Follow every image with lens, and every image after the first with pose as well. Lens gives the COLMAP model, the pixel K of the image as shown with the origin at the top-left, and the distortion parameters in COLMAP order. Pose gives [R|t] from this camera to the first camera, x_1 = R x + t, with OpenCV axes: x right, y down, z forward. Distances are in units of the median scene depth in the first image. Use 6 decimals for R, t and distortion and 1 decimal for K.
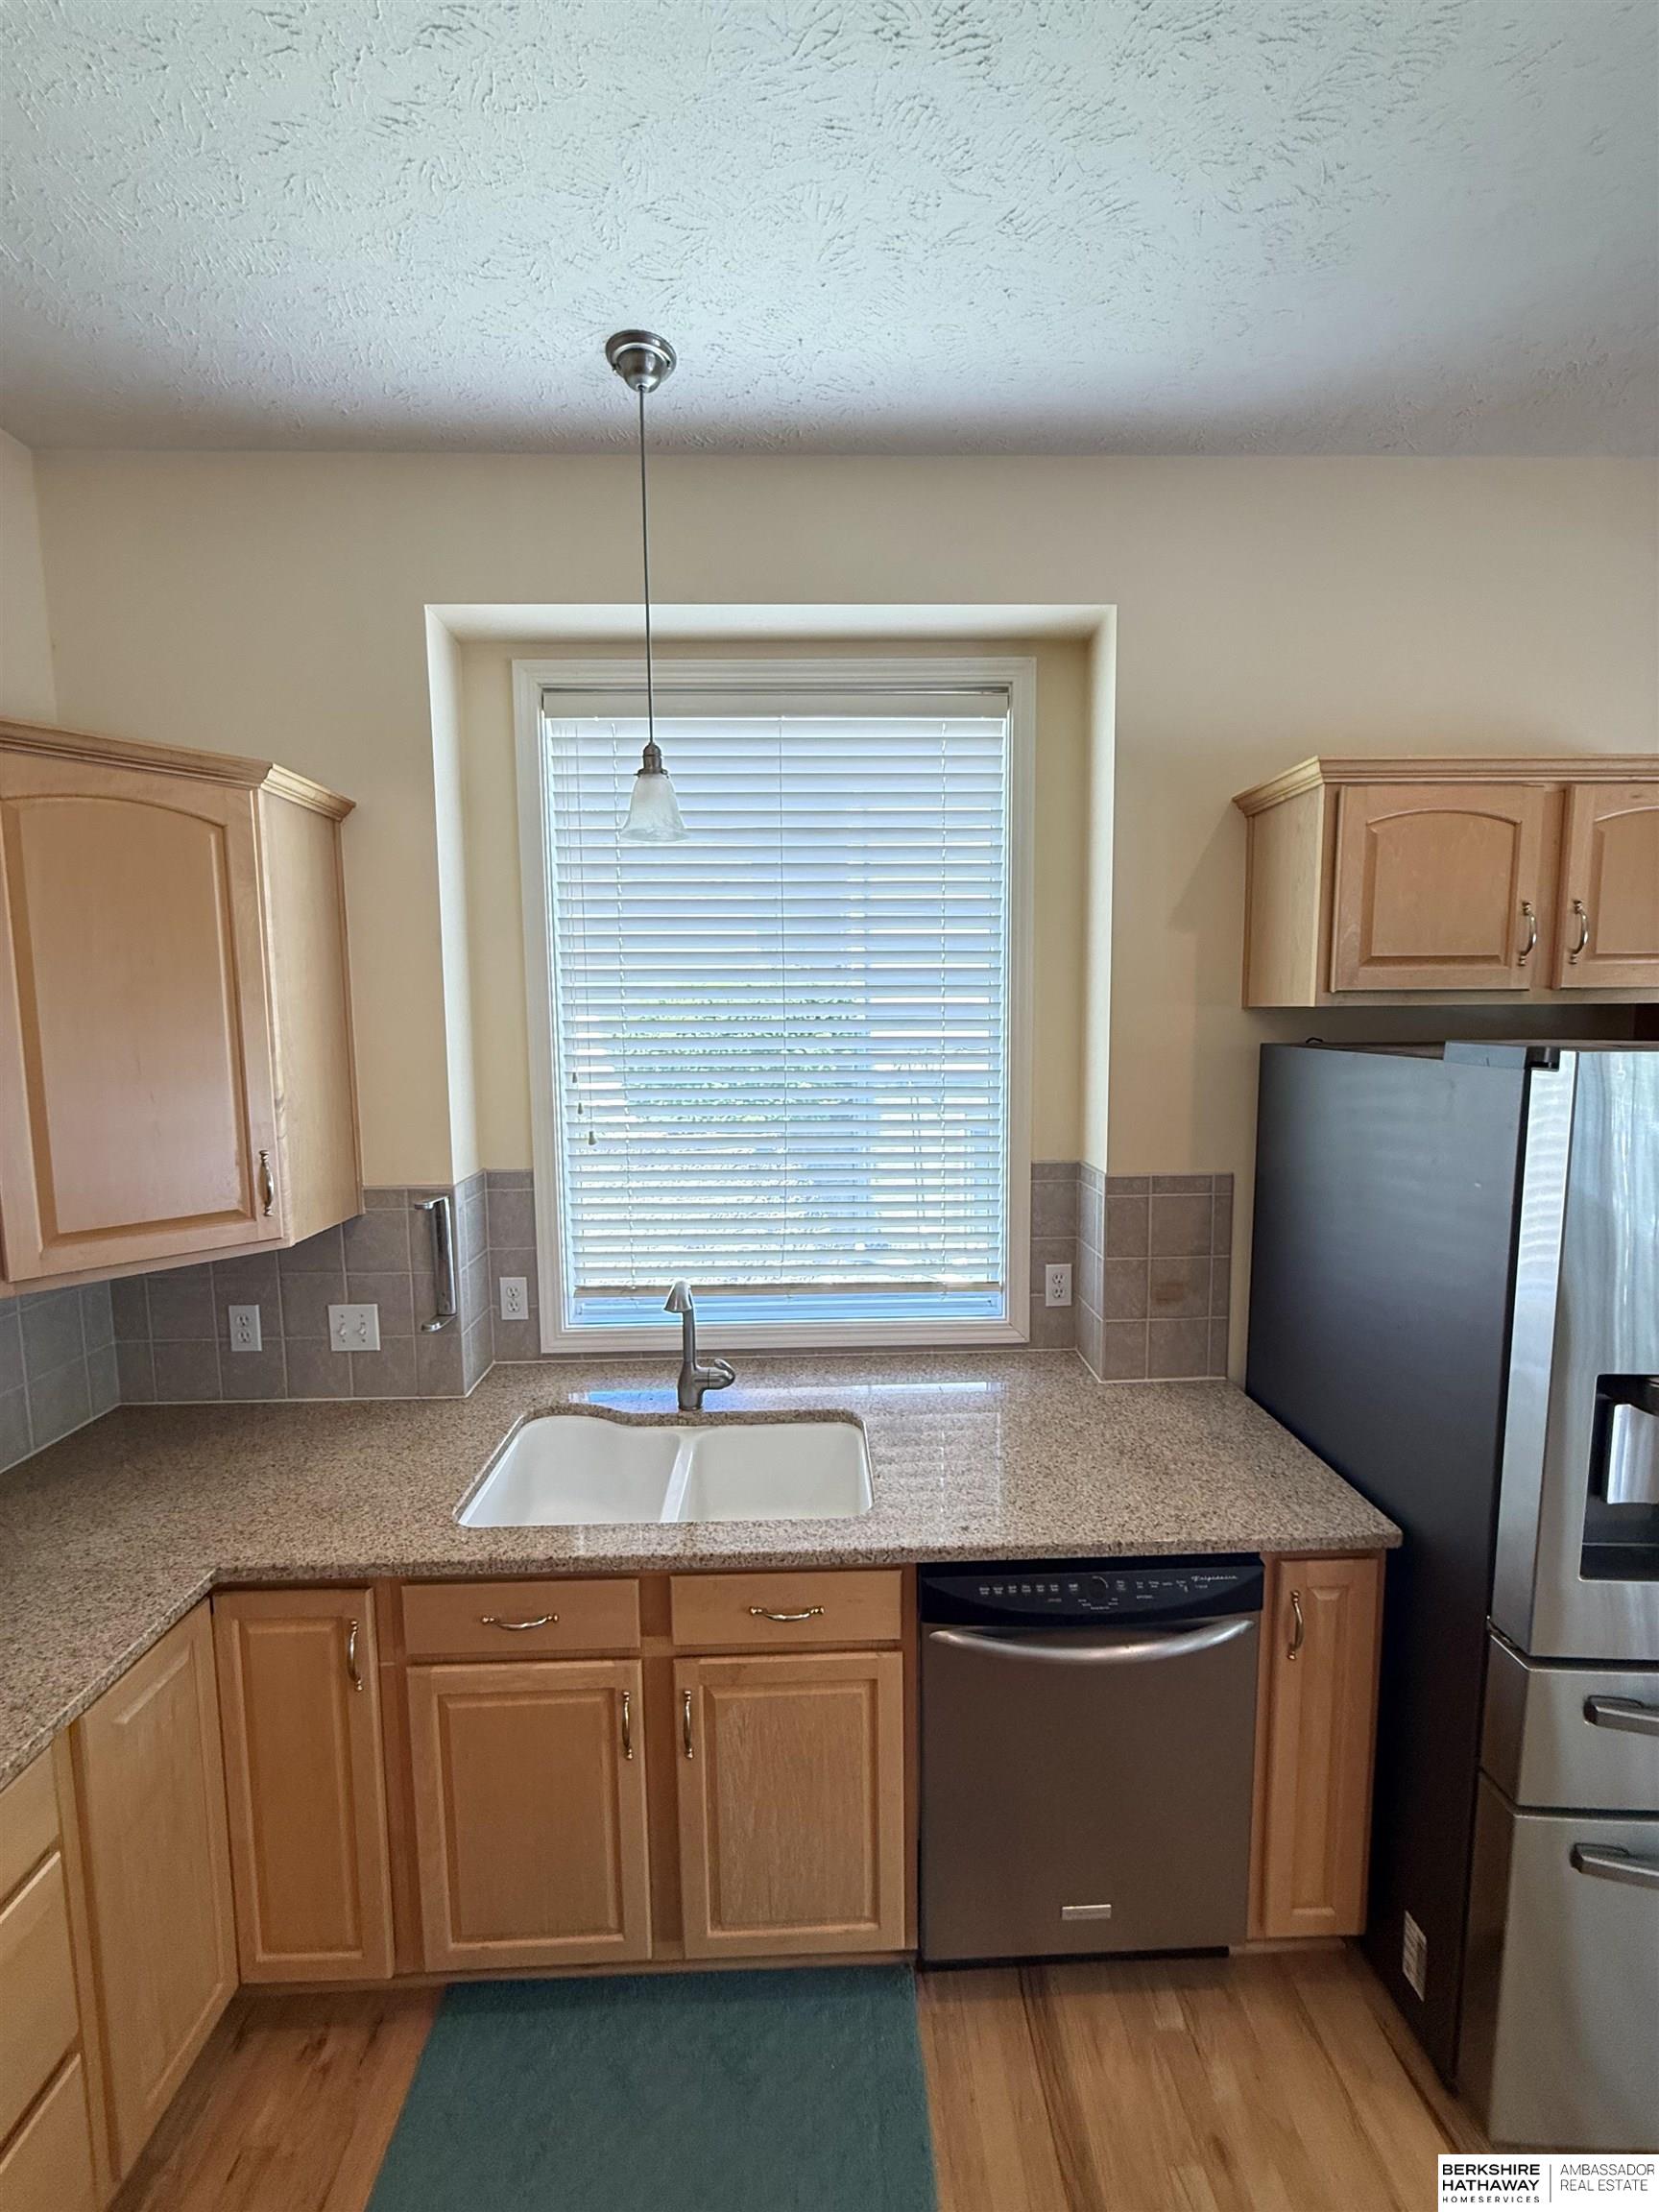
lens RADIAL K [[884.1, 0, 828.5], [0, 884.1, 1099.1], [0, 0, 1]] dist [-0.001955, 0.000828]
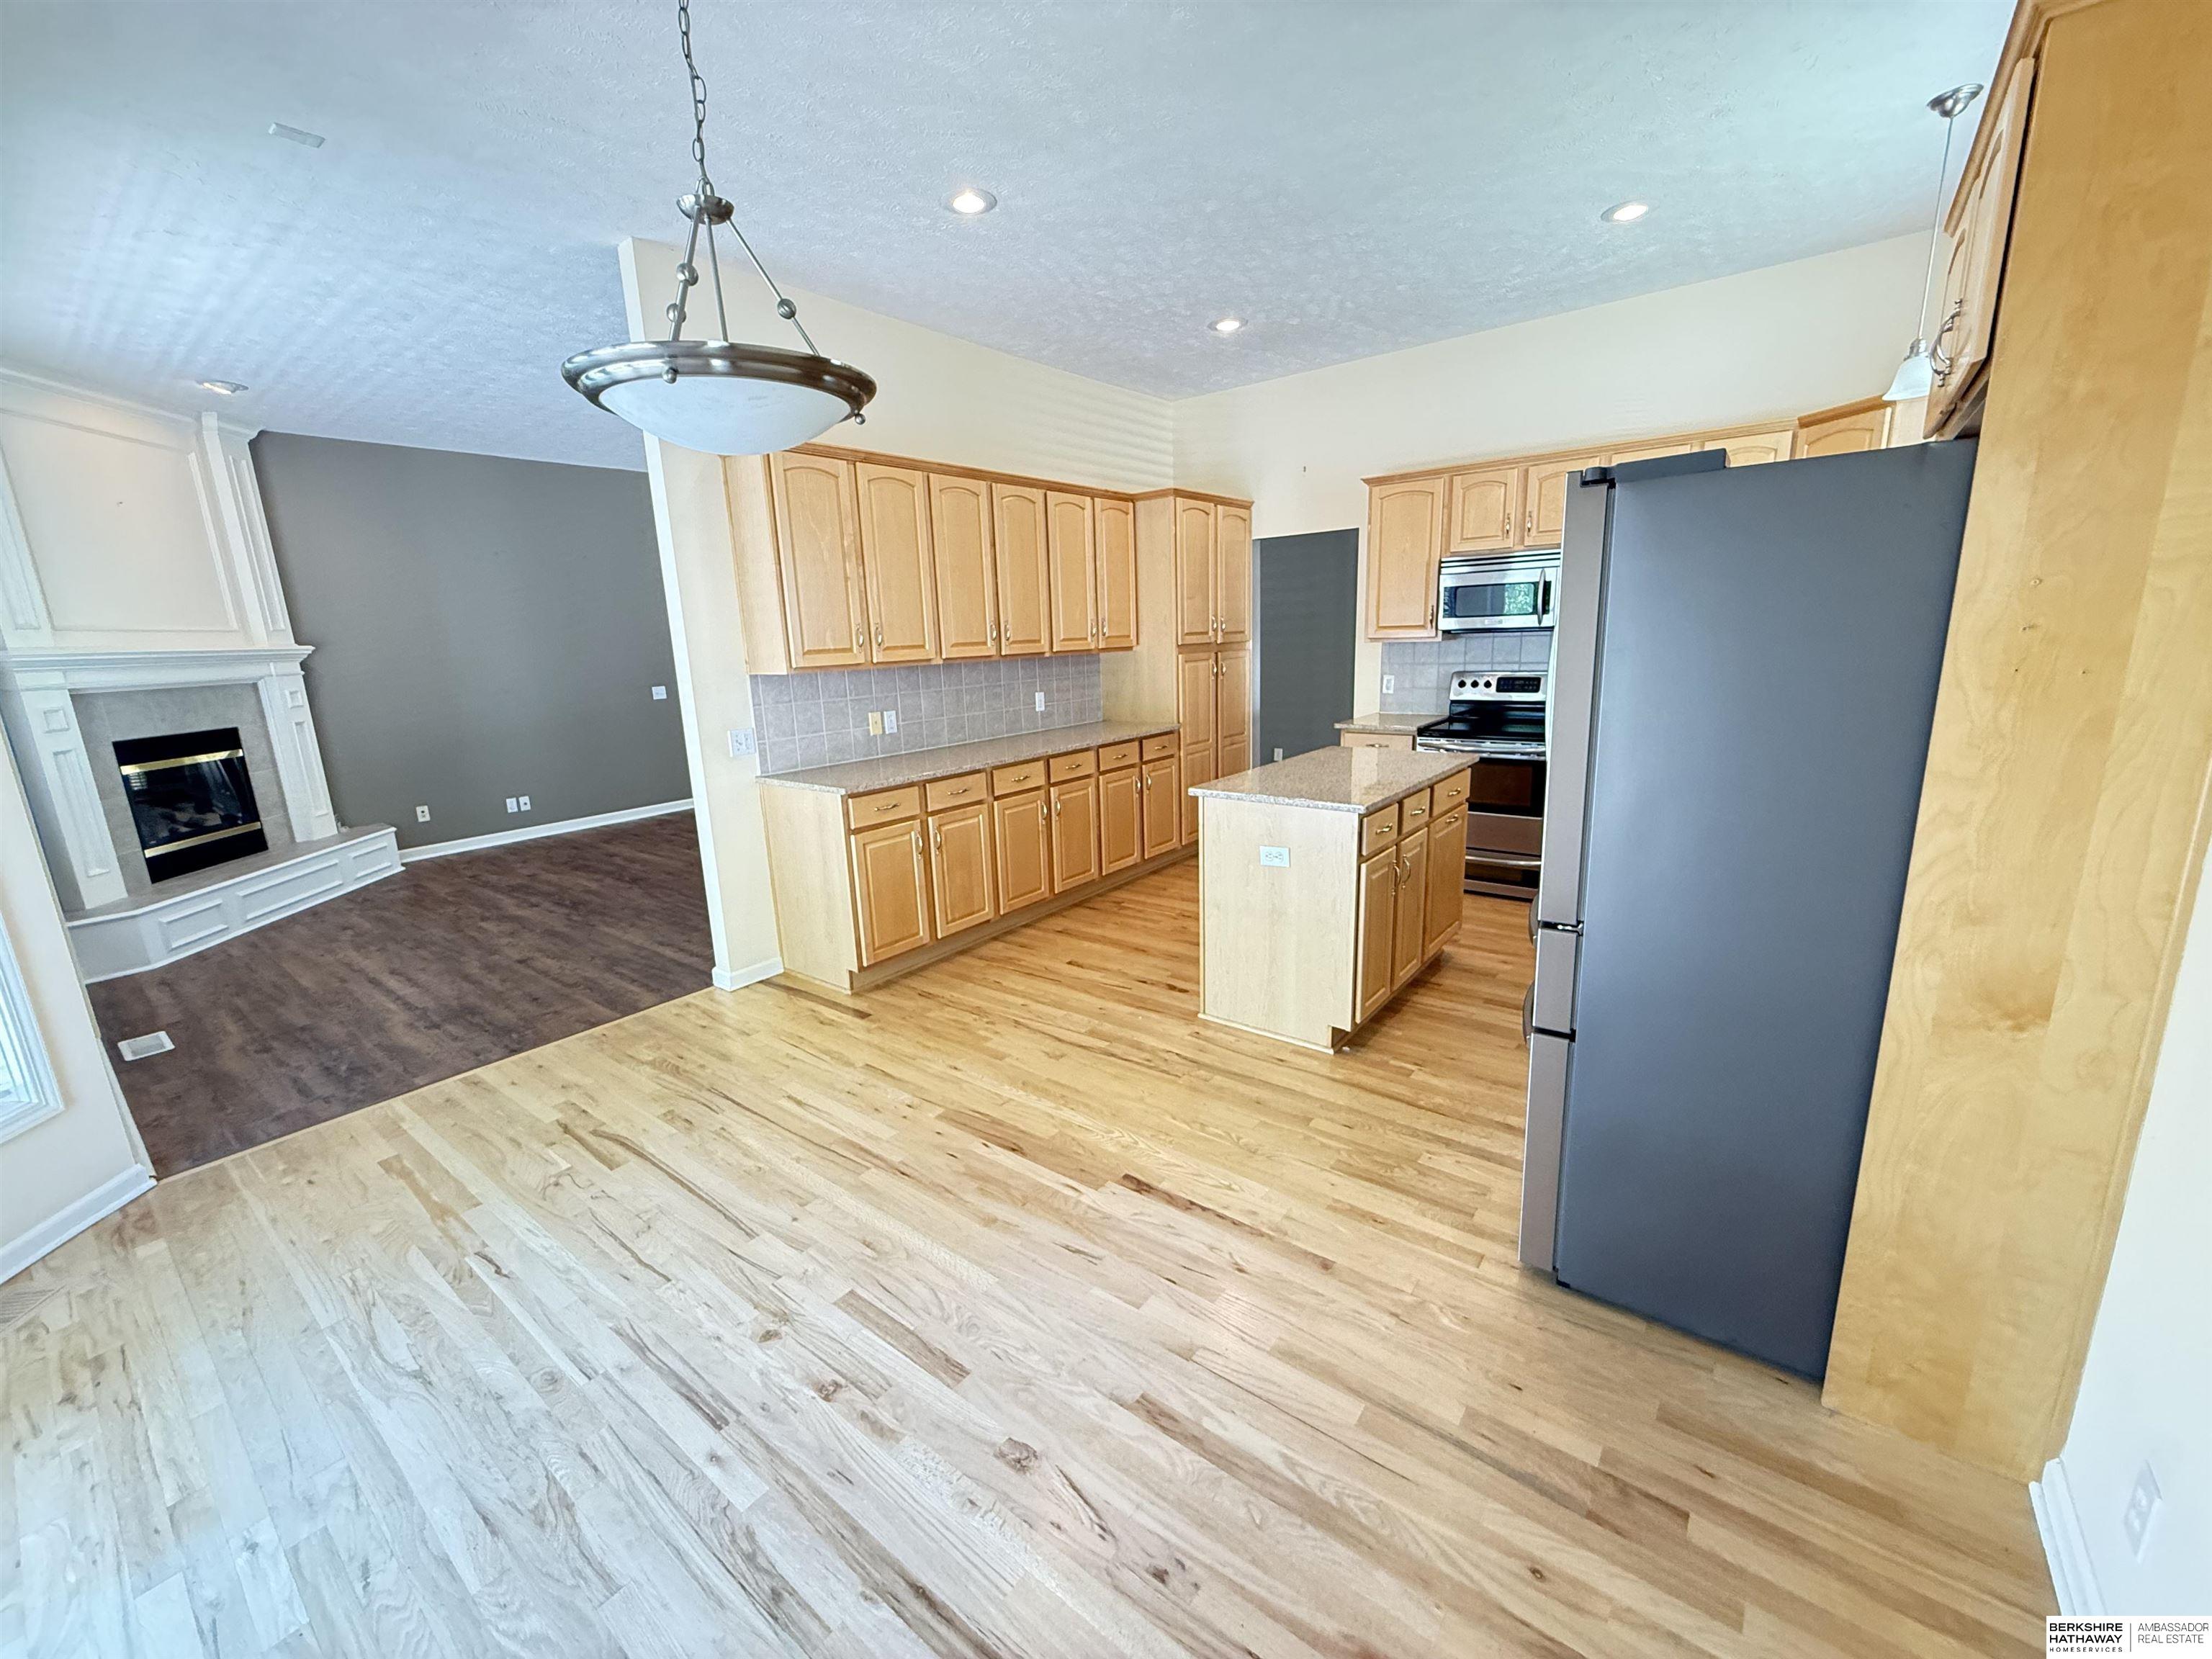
lens RADIAL K [[884.1, 0, 1096.9], [0, 884.1, 827.8], [0, 0, 1]] dist [-0.001955, 0.000828]
pose [[-0.639231, 0.199061, -0.742805, 2.356762], [-0.032114, 0.958165, 0.284411, 0.074834], [0.768344, 0.205658, -0.606096, 1.051224]]
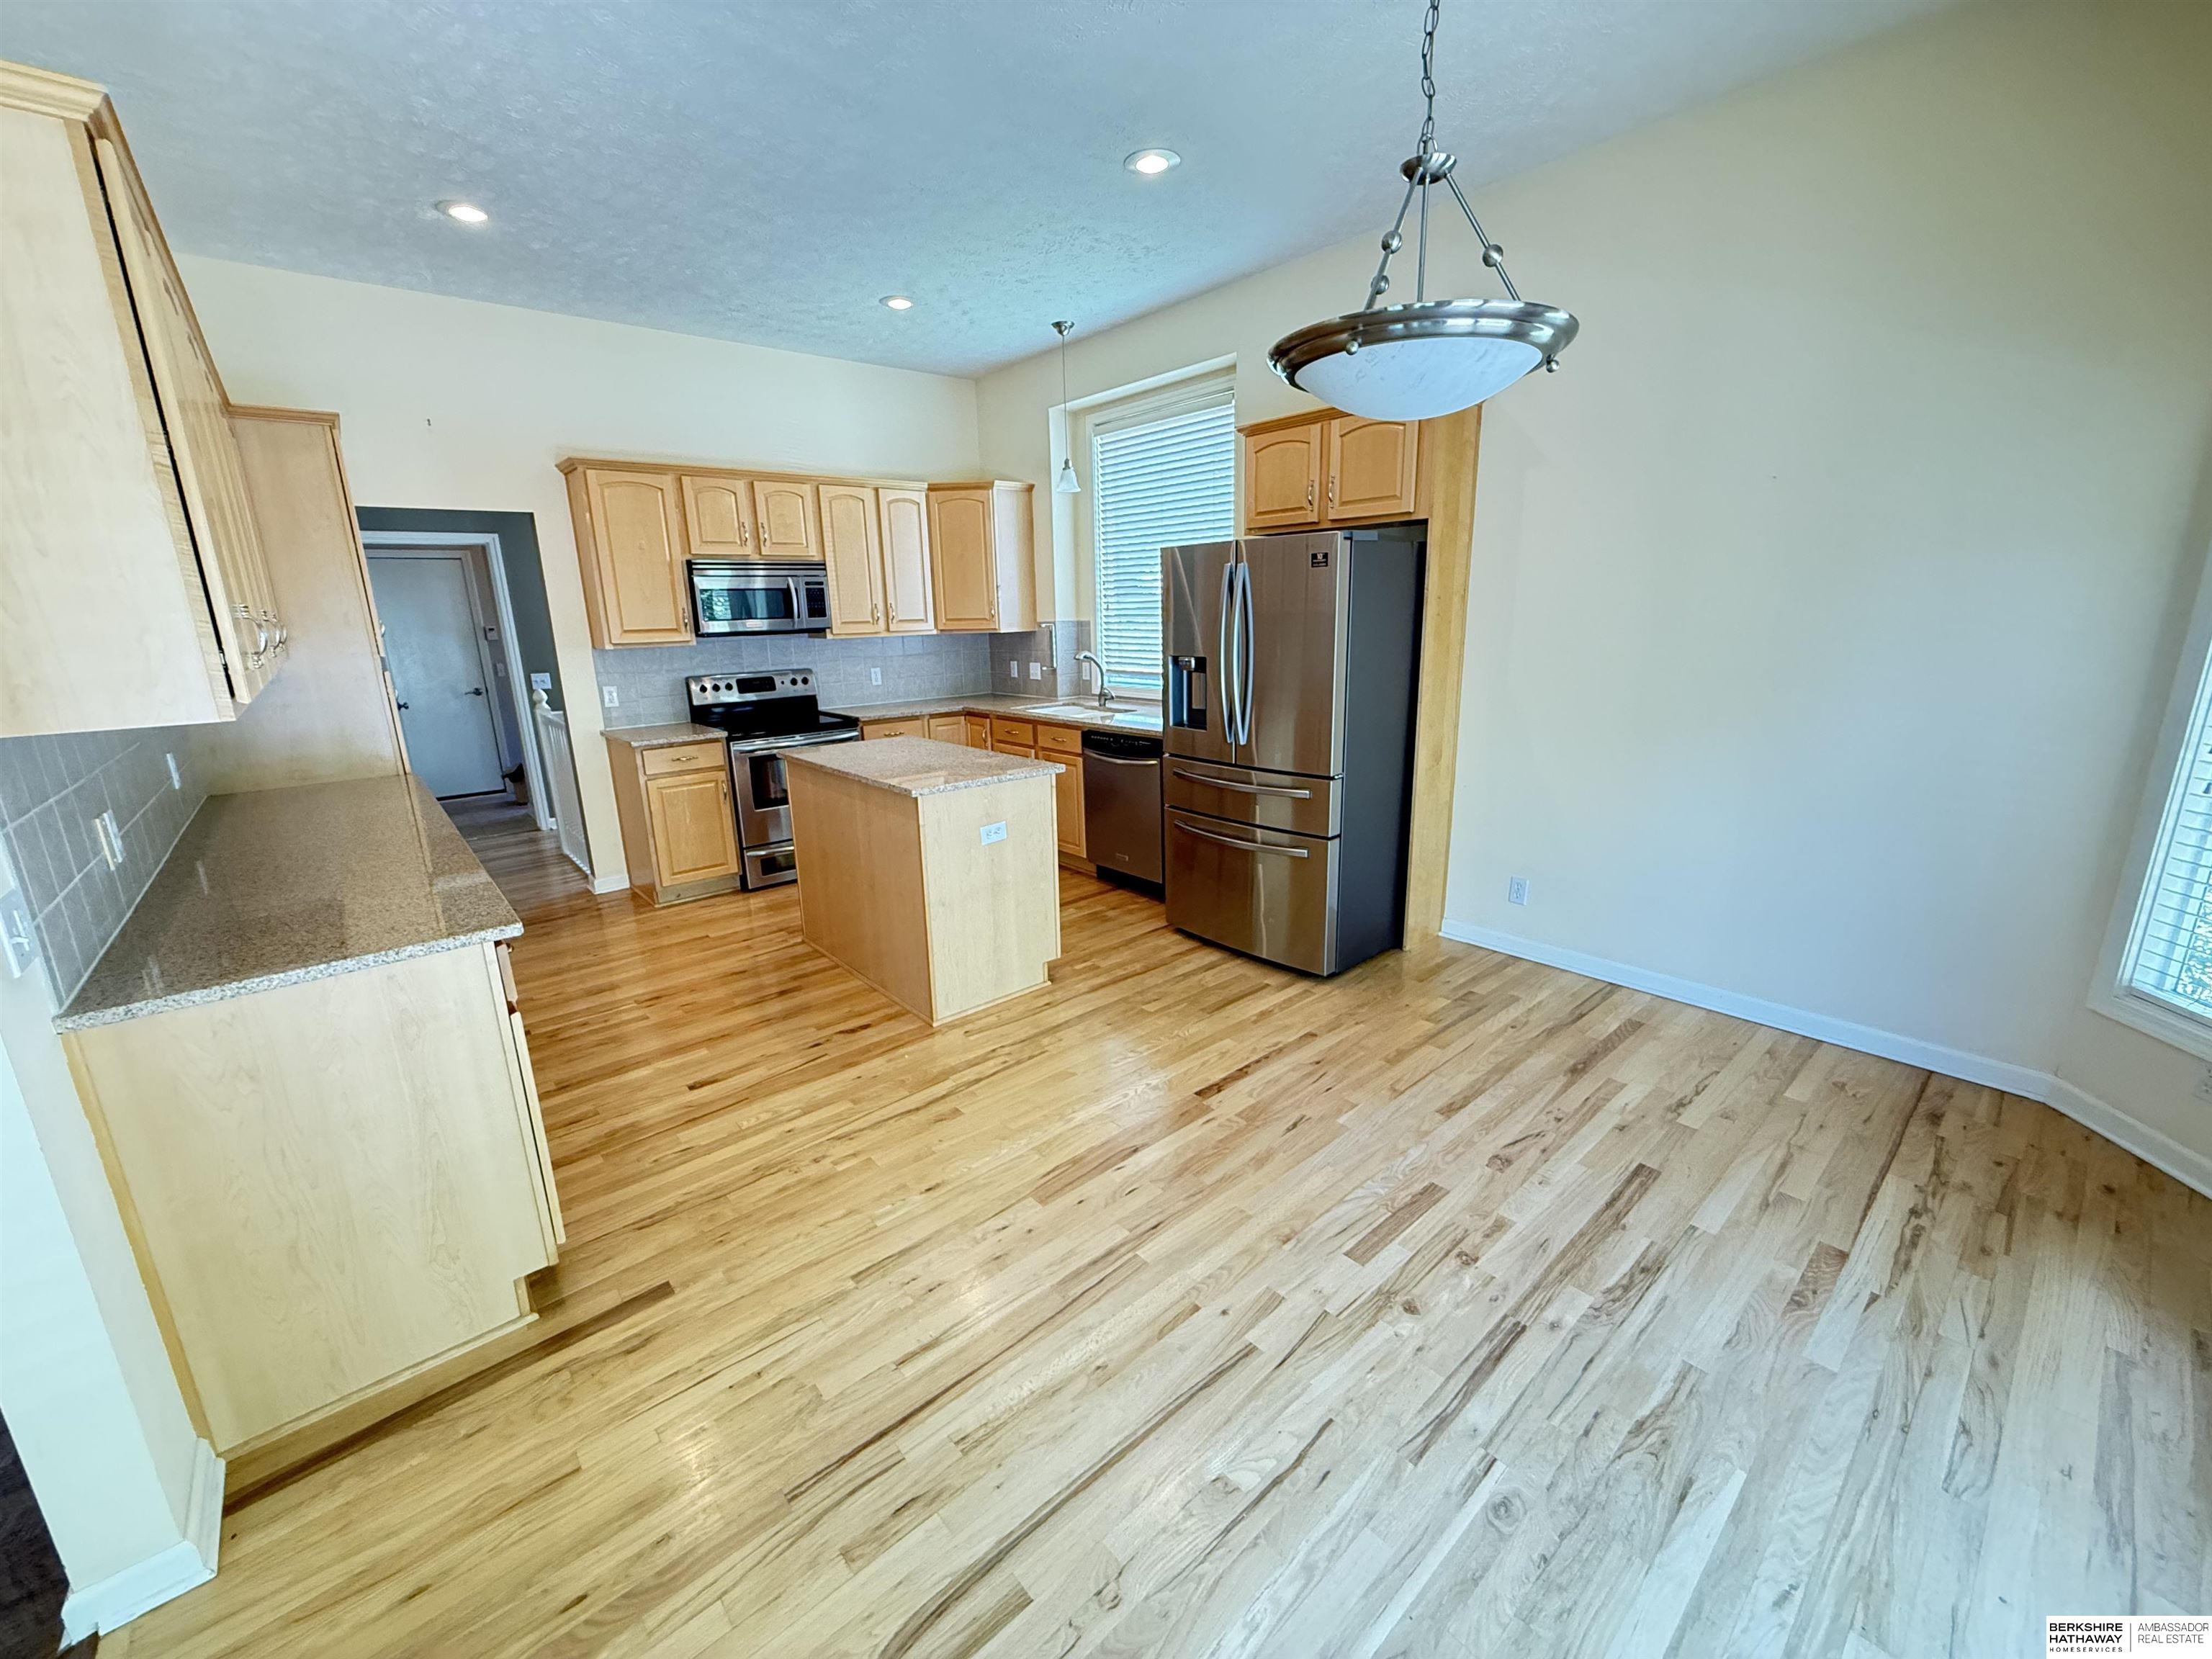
lens RADIAL K [[884.1, 0, 1103.8], [0, 884.1, 826.4], [0, 0, 1]] dist [-0.001955, 0.000828]
pose [[0.632379, 0.180686, -0.753292, 2.406635], [-0.055742, 0.980511, 0.188392, 0.250884], [0.772651, -0.077146, 0.630126, -0.894555]]
